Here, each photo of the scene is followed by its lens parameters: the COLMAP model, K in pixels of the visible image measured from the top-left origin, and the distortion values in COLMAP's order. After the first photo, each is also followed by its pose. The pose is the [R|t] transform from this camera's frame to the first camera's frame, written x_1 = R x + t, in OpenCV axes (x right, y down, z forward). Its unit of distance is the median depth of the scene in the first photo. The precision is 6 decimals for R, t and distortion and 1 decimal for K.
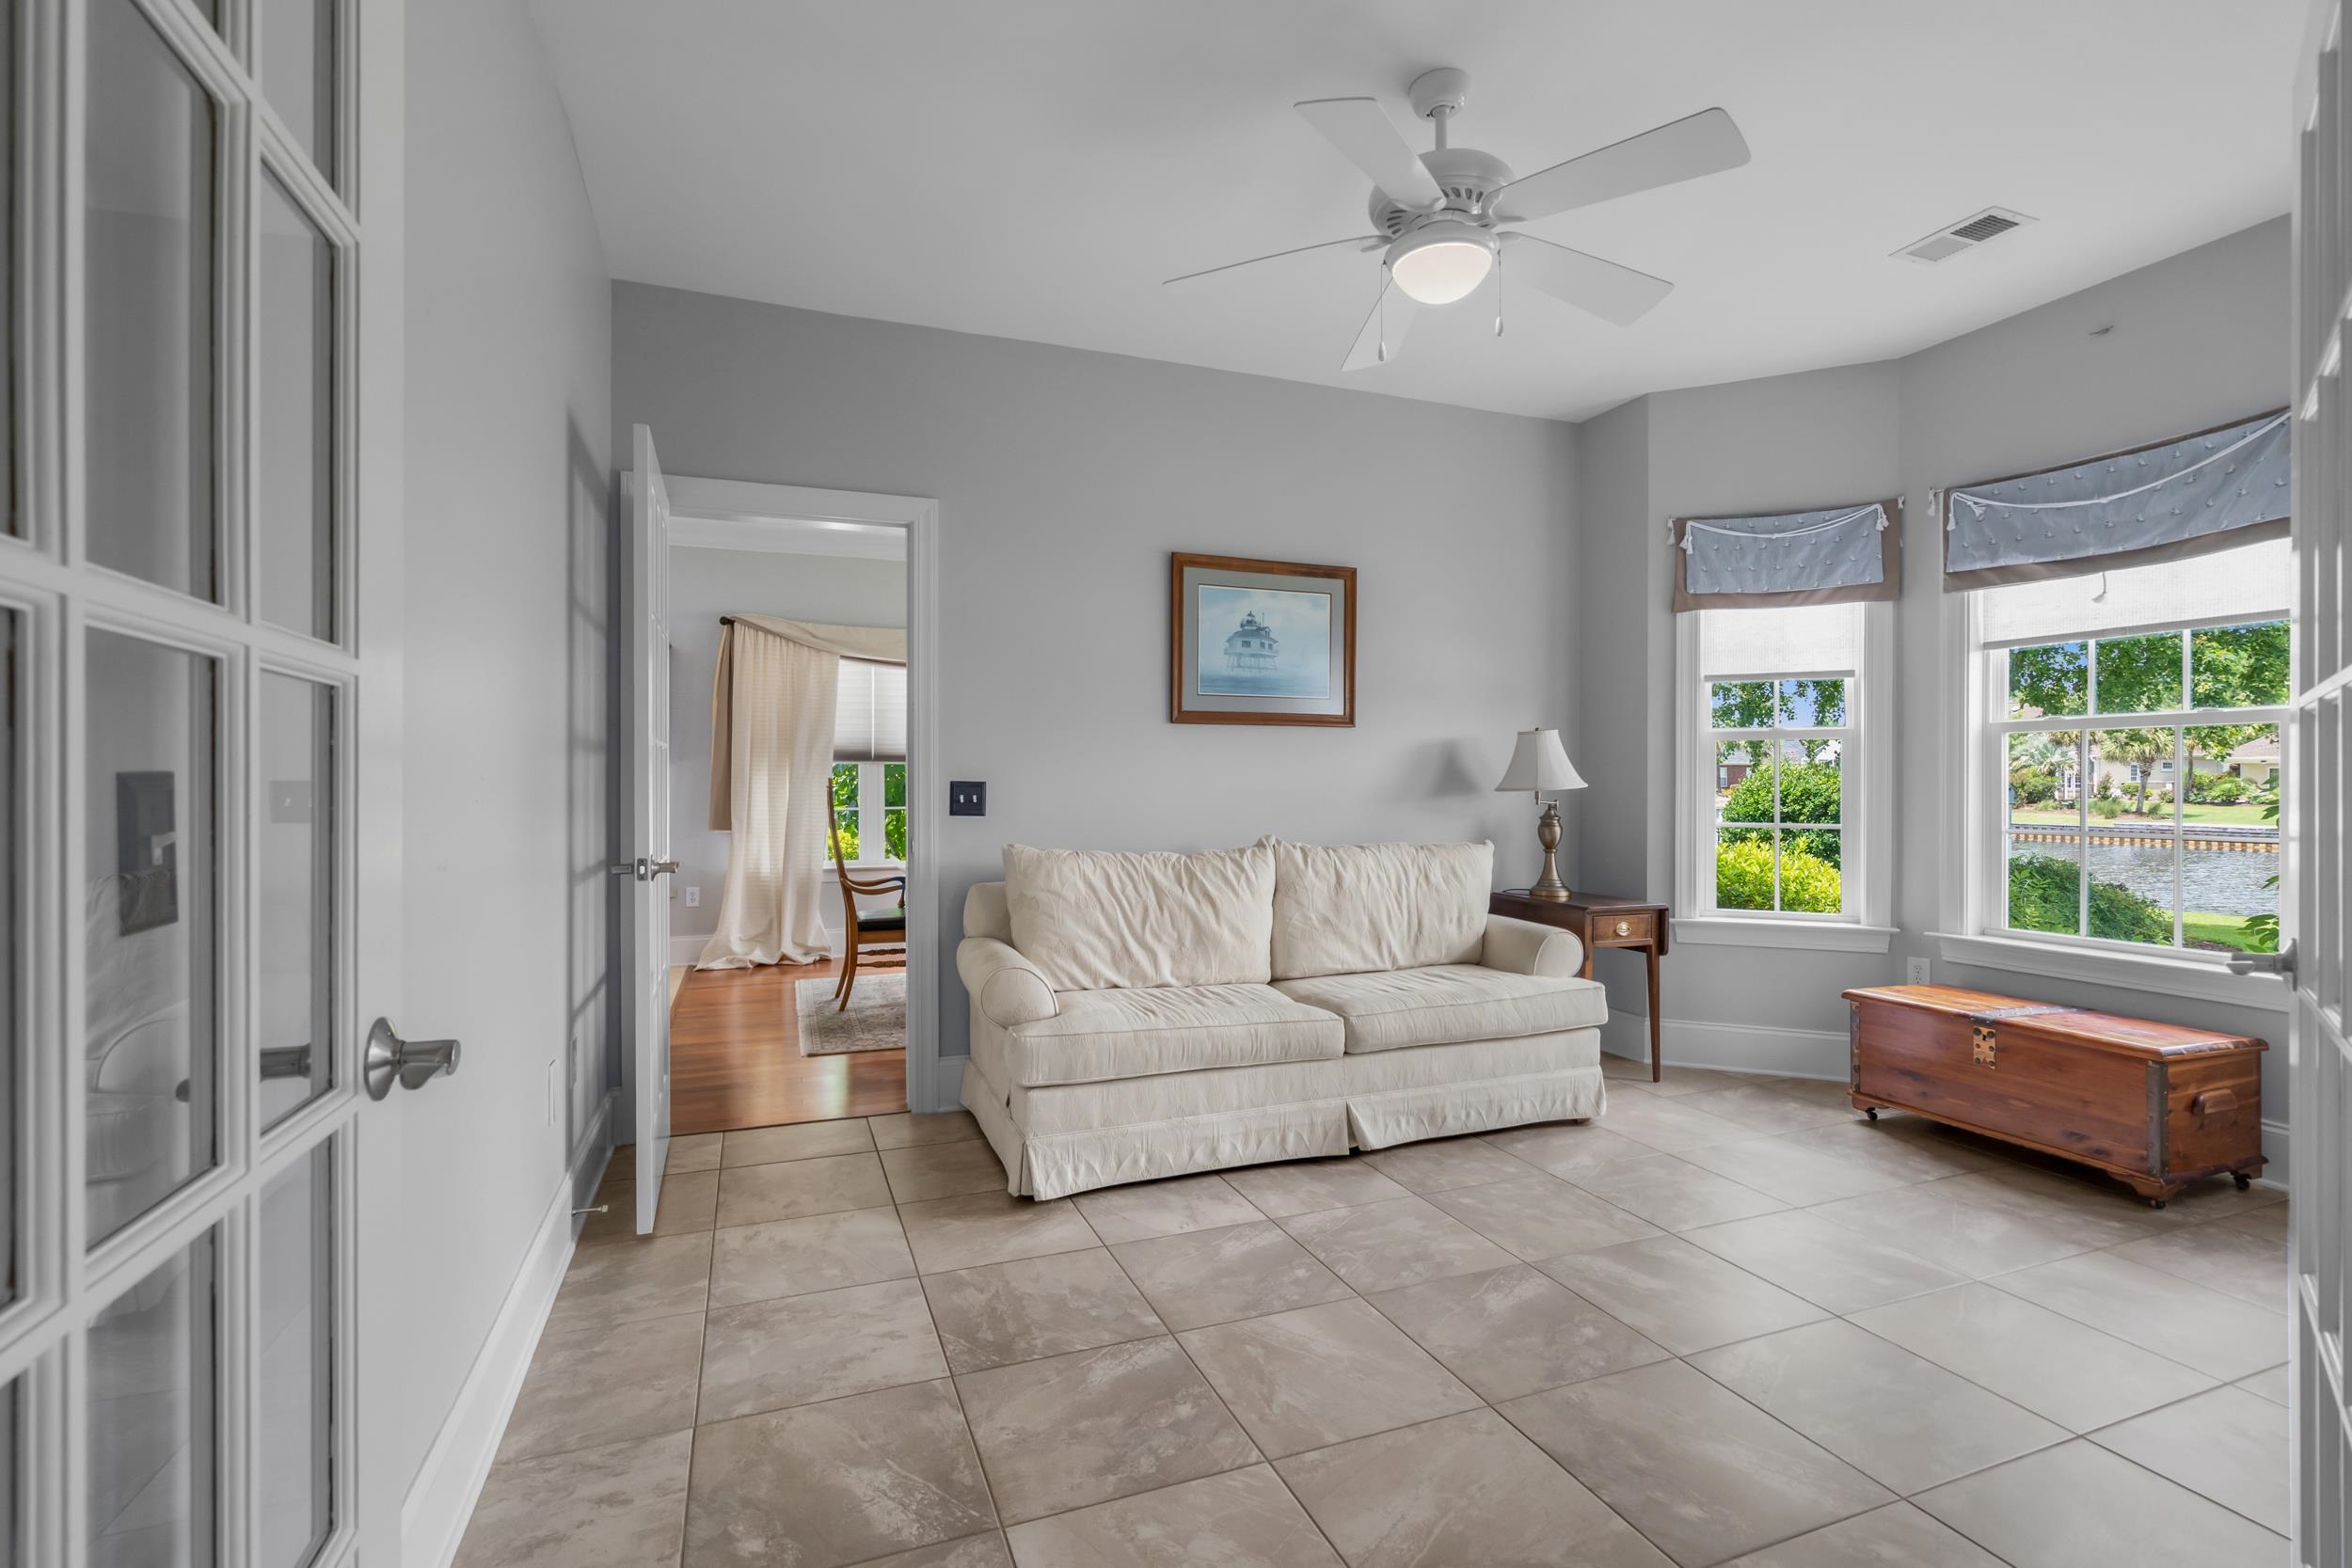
lens RADIAL K [[1076.1, 0, 1179.8], [0, 1076.1, 785.0], [0, 0, 1]] dist [0.002879, 0.000035]
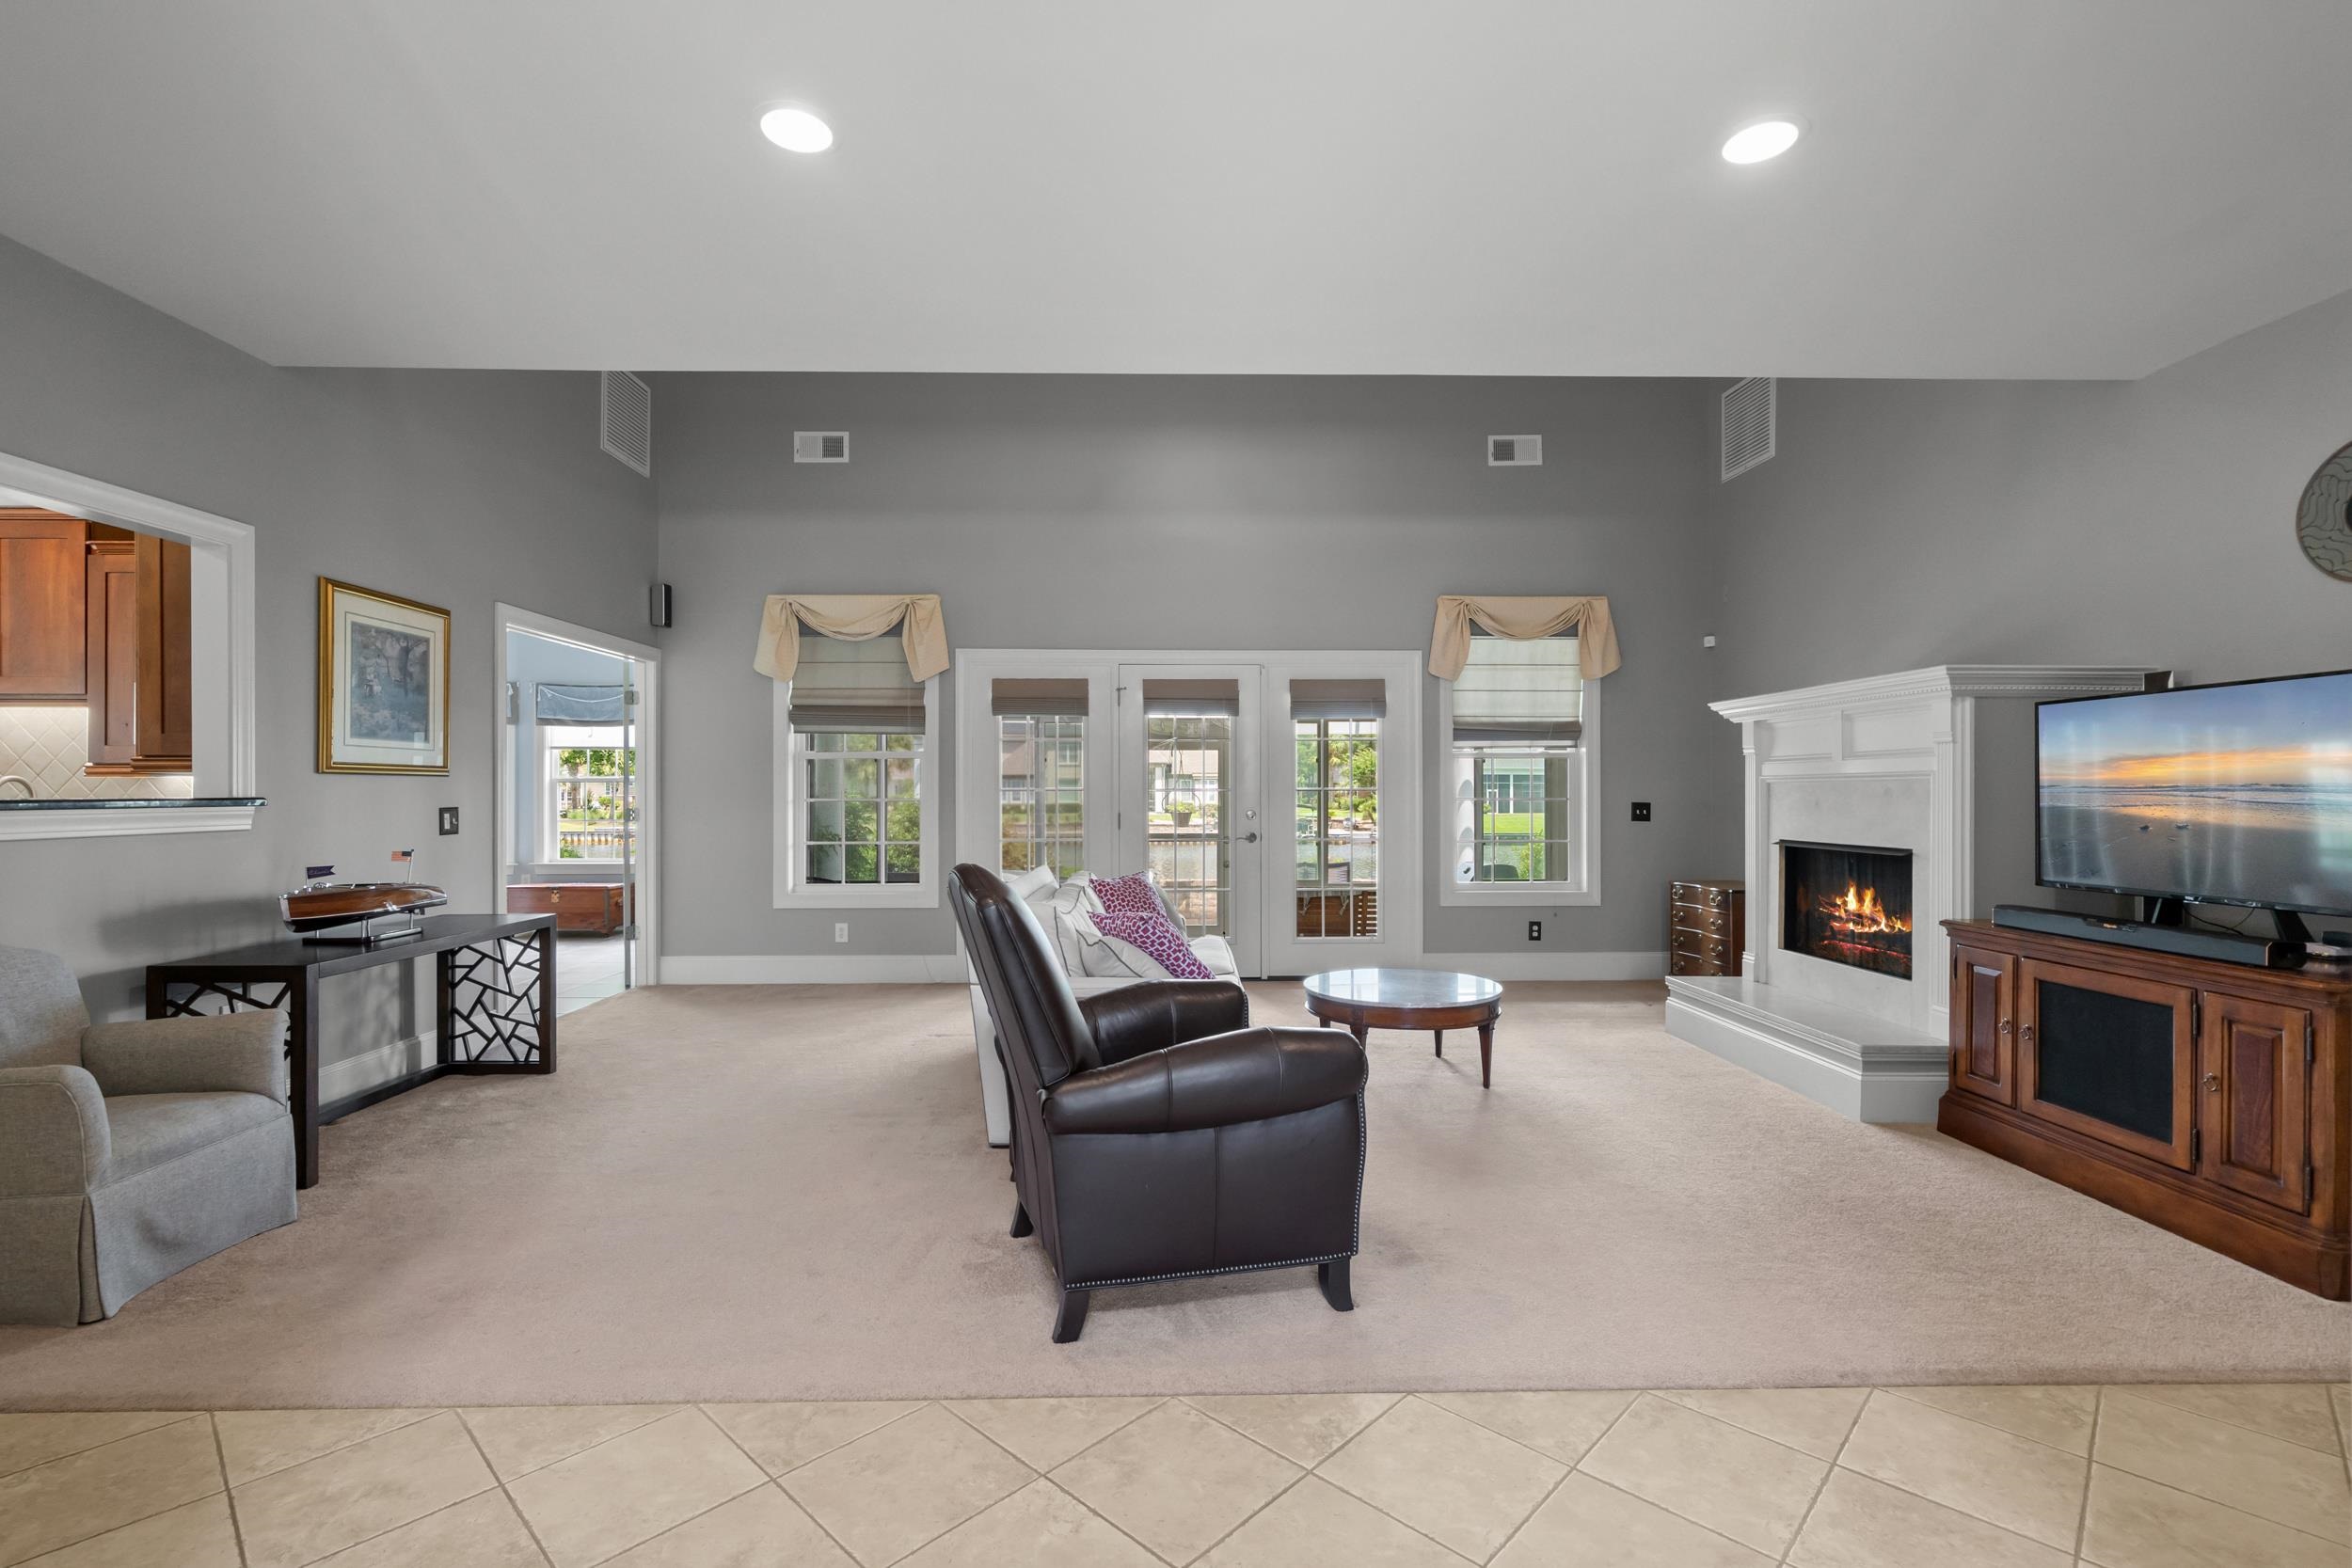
lens RADIAL K [[1064.1, 0, 1216.9], [0, 1064.1, 800.3], [0, 0, 1]] dist [0.005637, 0.002157]
pose [[0.322498, -0.001436, 0.946569, -1.110108], [-0.001318, 0.999997, 0.001967, -0.012731], [-0.946569, -0.001882, 0.322495, -1.275467]]
